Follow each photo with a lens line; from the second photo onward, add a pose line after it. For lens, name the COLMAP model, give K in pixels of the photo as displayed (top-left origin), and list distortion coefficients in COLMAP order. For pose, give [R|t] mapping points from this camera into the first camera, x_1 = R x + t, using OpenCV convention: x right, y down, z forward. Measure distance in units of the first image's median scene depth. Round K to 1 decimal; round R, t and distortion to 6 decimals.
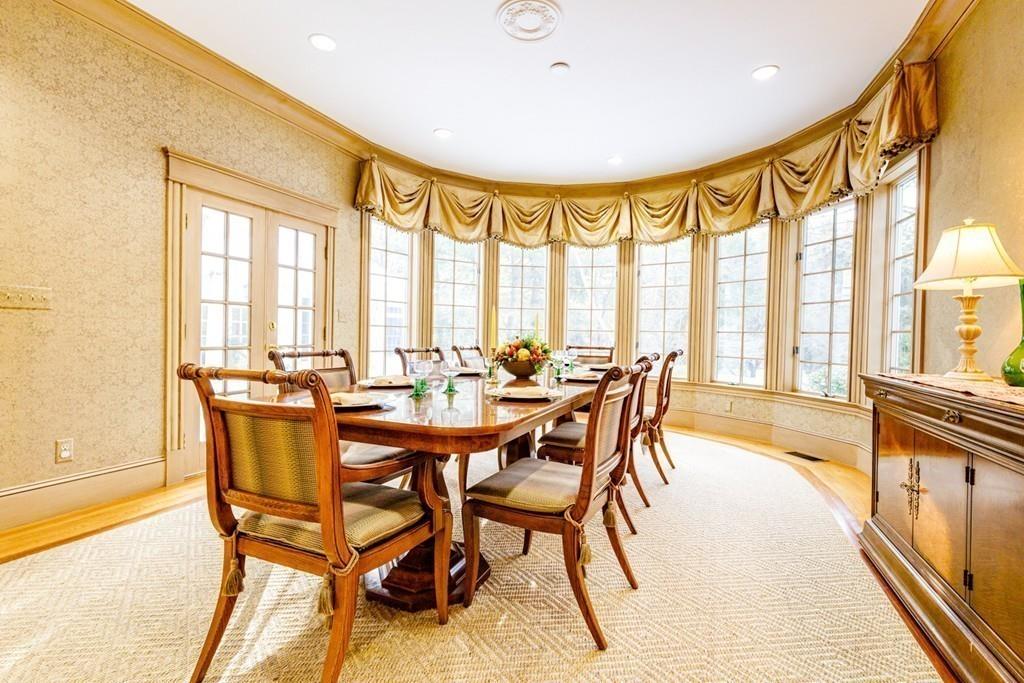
lens RADIAL K [[464.8, 0, 512.9], [0, 464.8, 340.8], [0, 0, 1]] dist [0.007999, -0.001015]
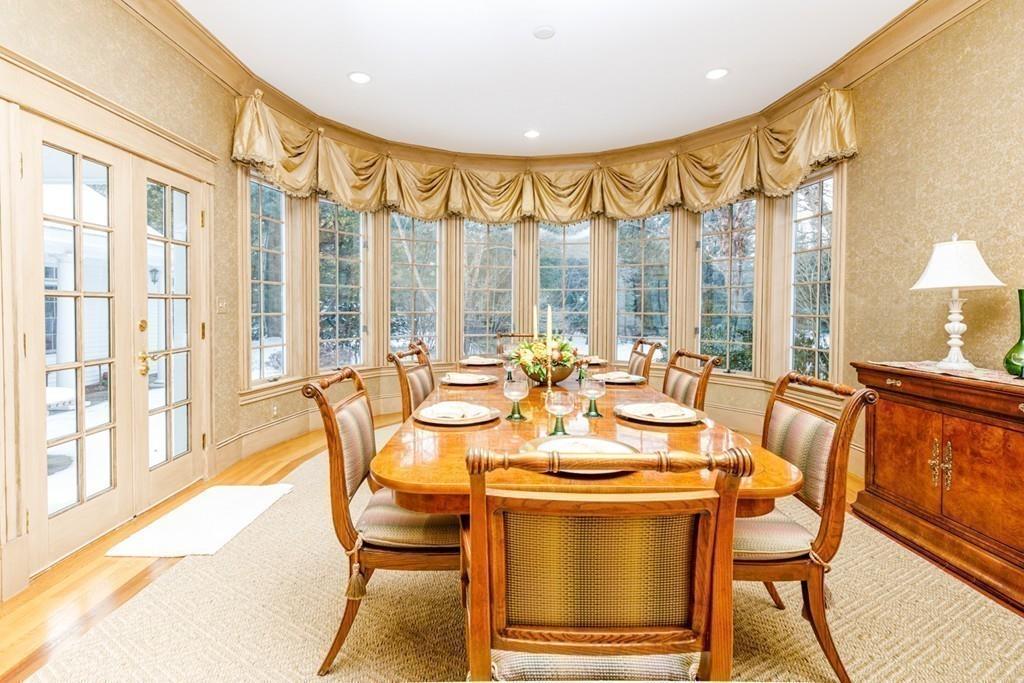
lens RADIAL K [[493.8, 0, 486.0], [0, 493.8, 316.5], [0, 0, 1]] dist [0.004194, -0.000899]
pose [[0.926117, -0.022730, 0.376552, -0.272718], [0.018276, 0.999714, 0.015397, -0.039588], [-0.376795, -0.007378, 0.926267, 0.116383]]
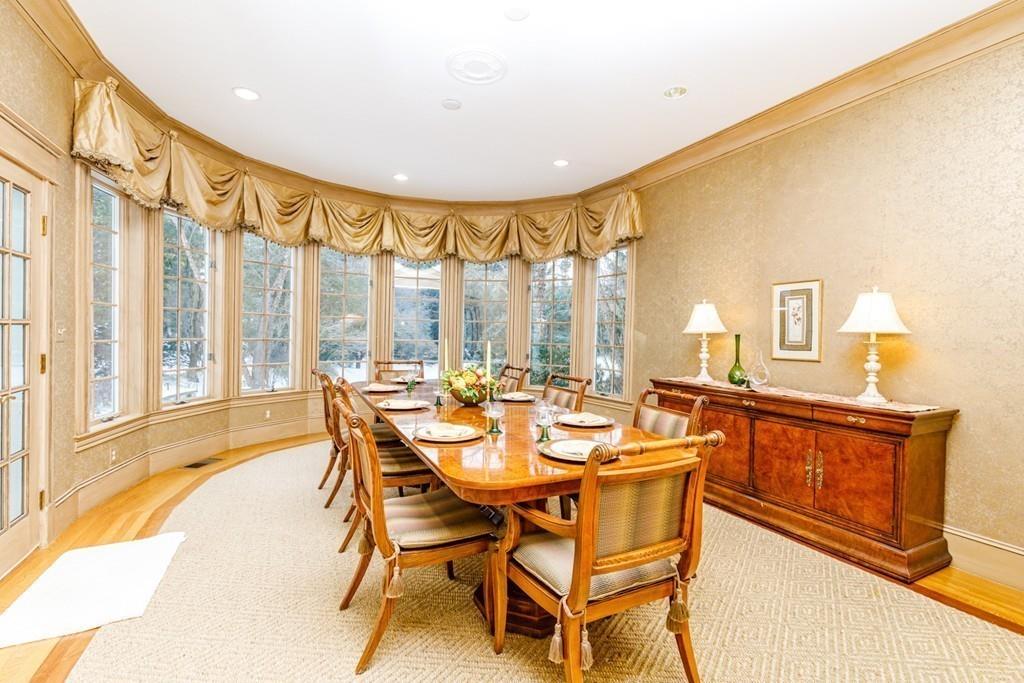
lens RADIAL K [[464.8, 0, 520.4], [0, 464.8, 342.6], [0, 0, 1]] dist [0.007999, -0.001015]
pose [[0.632700, -0.019122, 0.774161, -0.450270], [-0.001826, 0.999655, 0.026185, -0.055432], [-0.774395, -0.017981, 0.632447, 0.152405]]
